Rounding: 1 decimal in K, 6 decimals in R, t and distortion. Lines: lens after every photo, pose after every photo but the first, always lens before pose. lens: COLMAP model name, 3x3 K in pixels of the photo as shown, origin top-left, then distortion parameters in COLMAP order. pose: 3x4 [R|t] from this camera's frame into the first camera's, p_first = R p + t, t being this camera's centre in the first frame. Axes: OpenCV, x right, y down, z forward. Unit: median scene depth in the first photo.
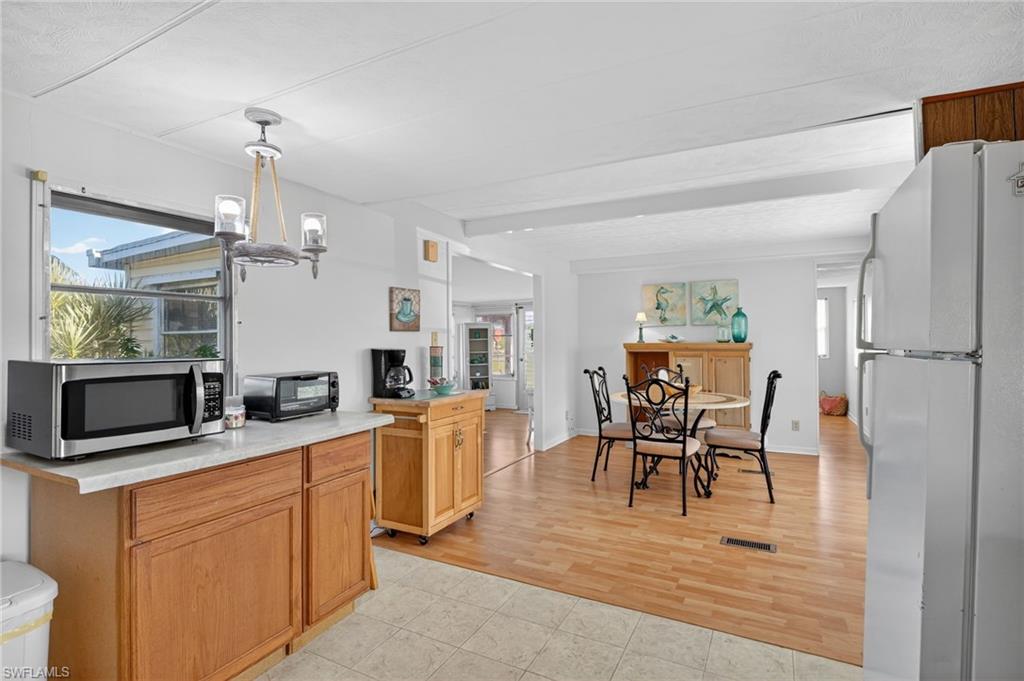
lens RADIAL K [[496.6, 0, 507.3], [0, 496.6, 336.0], [0, 0, 1]] dist [-0.009417, -0.003076]
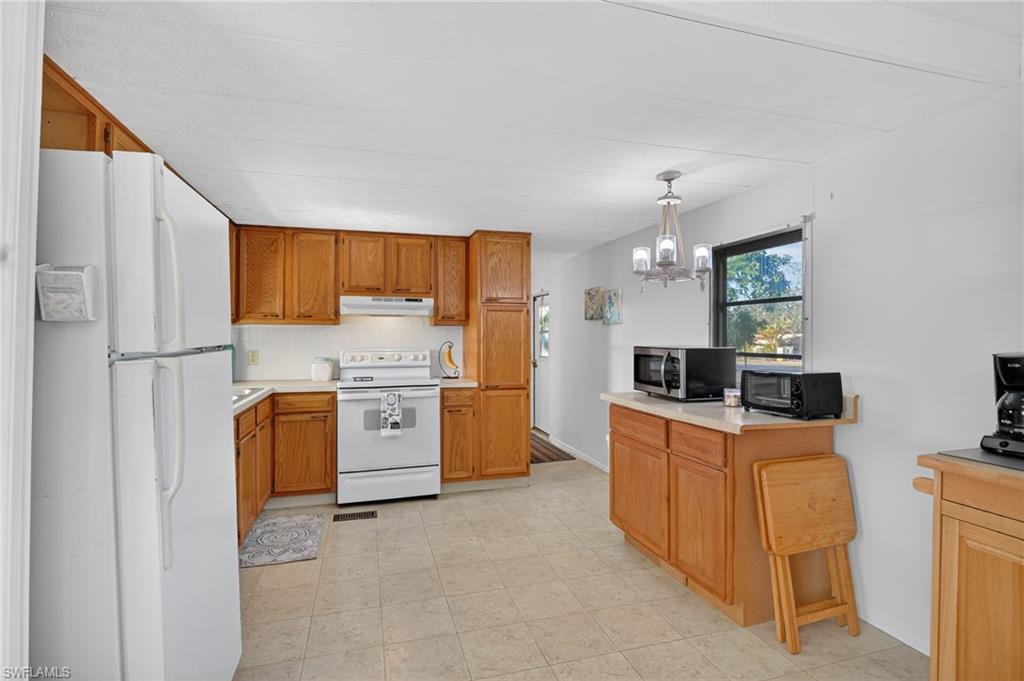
lens RADIAL K [[496.6, 0, 507.1], [0, 496.6, 334.4], [0, 0, 1]] dist [-0.009417, -0.003076]
pose [[-0.721568, 0.002350, -0.692340, 0.342176], [0.008375, 0.999951, -0.005335, 0.003445], [0.692293, -0.009648, -0.721552, 0.719931]]
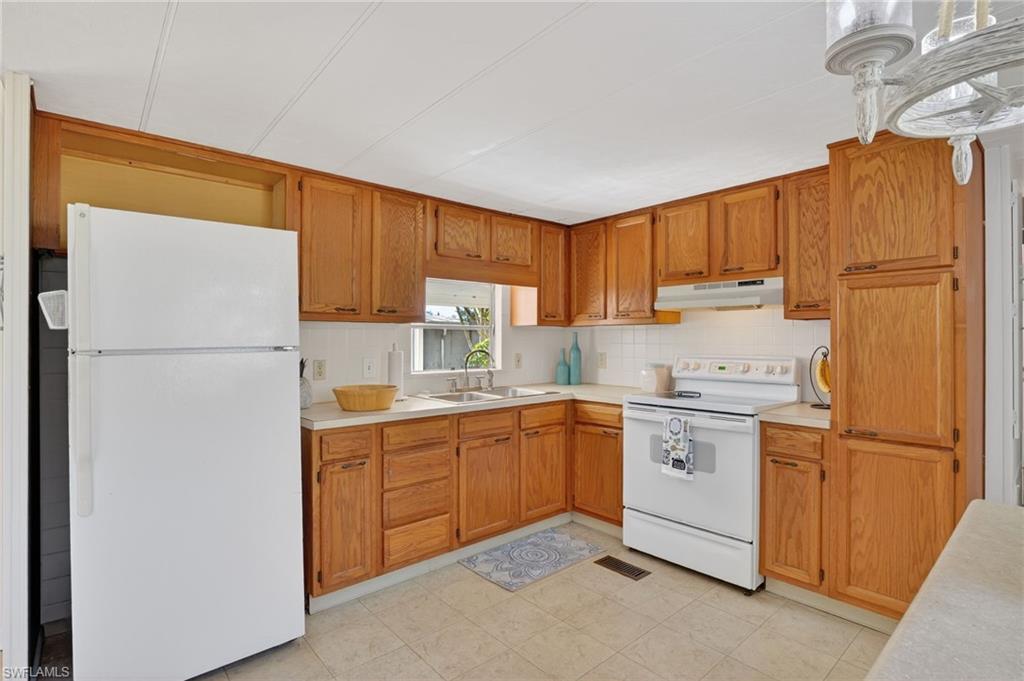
lens RADIAL K [[496.6, 0, 507.6], [0, 496.6, 336.7], [0, 0, 1]] dist [-0.009417, -0.003076]
pose [[-0.930969, 0.009516, 0.364975, -0.126183], [0.005040, 0.999900, -0.013215, 0.006255], [-0.365064, -0.010463, -0.930924, 0.611457]]
